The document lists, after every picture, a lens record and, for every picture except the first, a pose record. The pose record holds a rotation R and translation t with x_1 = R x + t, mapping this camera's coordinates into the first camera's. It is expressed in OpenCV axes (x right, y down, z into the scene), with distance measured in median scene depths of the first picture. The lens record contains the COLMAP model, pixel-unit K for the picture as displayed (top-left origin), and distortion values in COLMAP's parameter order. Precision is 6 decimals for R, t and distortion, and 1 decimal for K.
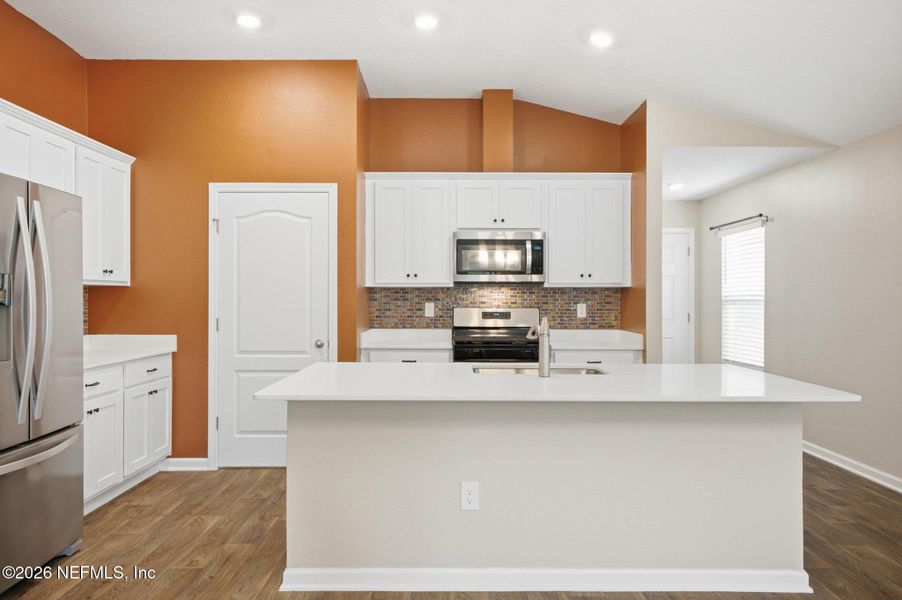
lens RADIAL K [[606.8, 0, 451.0], [0, 606.8, 300.0], [0, 0, 1]] dist [0.008151, 0.001379]
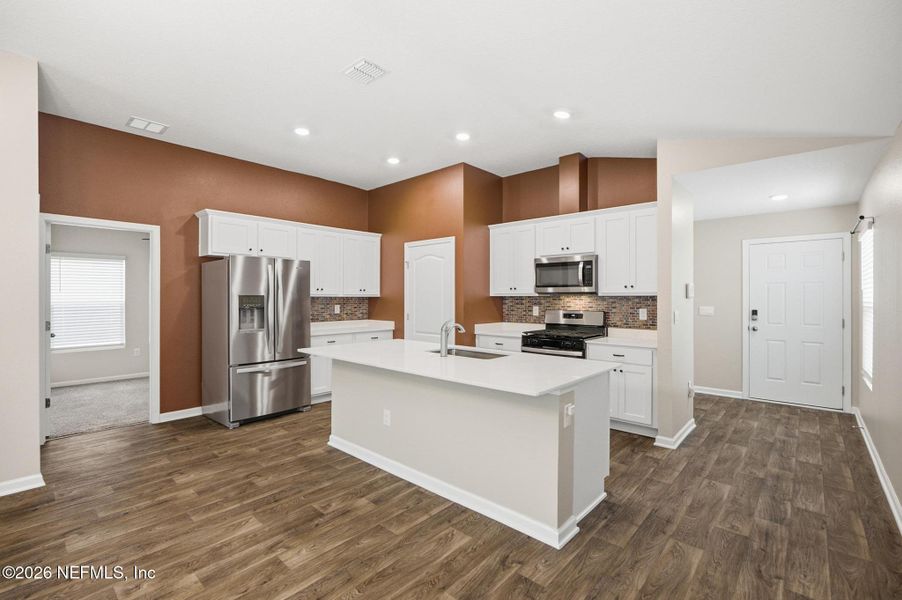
lens RADIAL K [[406.4, 0, 448.5], [0, 406.4, 297.8], [0, 0, 1]] dist [-0.001811, 0.000203]
pose [[0.736218, -0.000365, -0.676744, 0.571583], [-0.001702, 0.999996, -0.002391, -0.015889], [0.676742, 0.002912, 0.736215, 0.141351]]
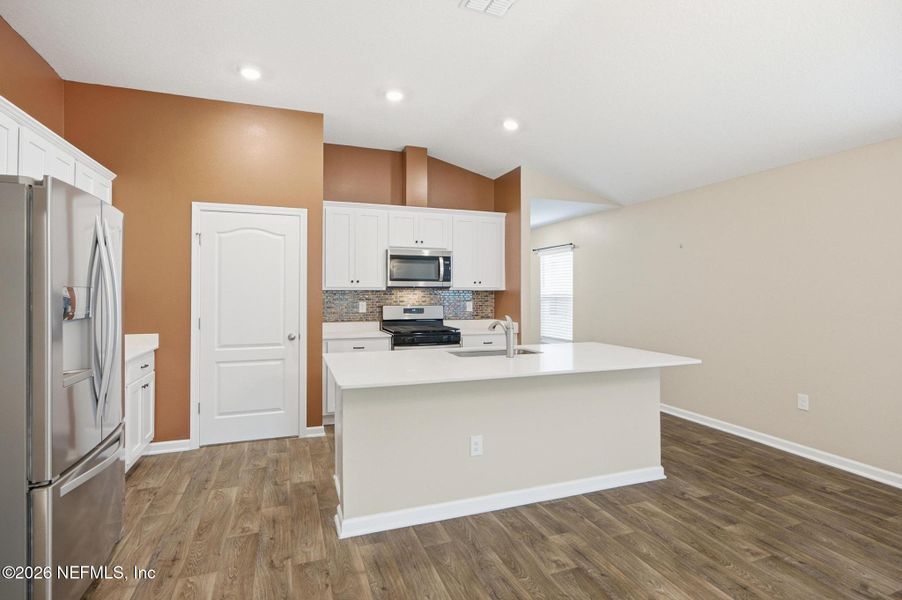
lens RADIAL K [[446.6, 0, 451.3], [0, 446.6, 288.7], [0, 0, 1]] dist [-0.003922, 0.000192]
pose [[0.938869, 0.001227, 0.344272, -0.222835], [0.001784, 0.999963, -0.008430, -0.018340], [-0.344270, 0.008529, 0.938832, 0.028602]]
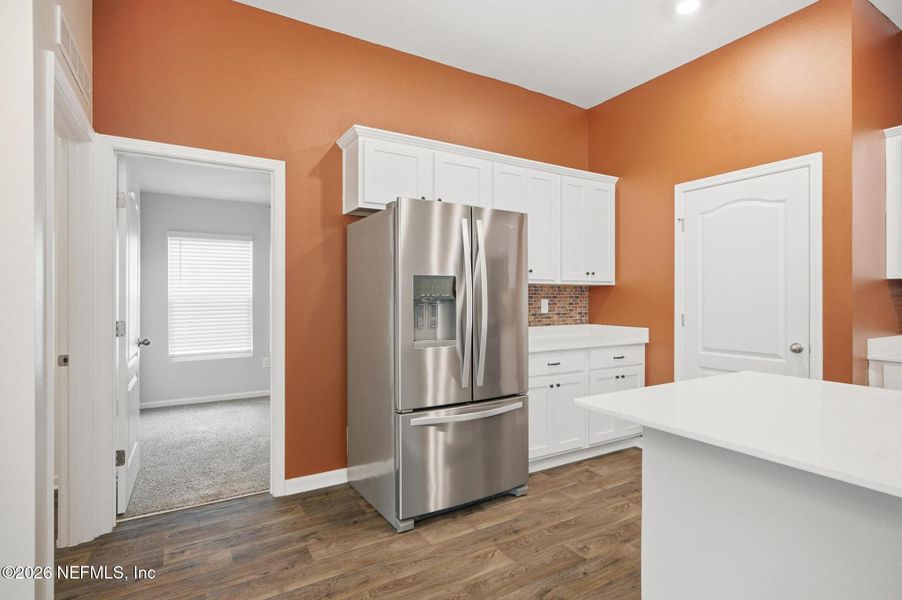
lens RADIAL K [[456.3, 0, 454.5], [0, 456.3, 297.4], [0, 0, 1]] dist [-0.000975, -0.000019]
pose [[0.510848, -0.001714, -0.859669, 0.084263], [-0.001201, 0.999996, -0.002707, 0.004099], [0.859670, 0.002415, 0.510844, 0.265394]]
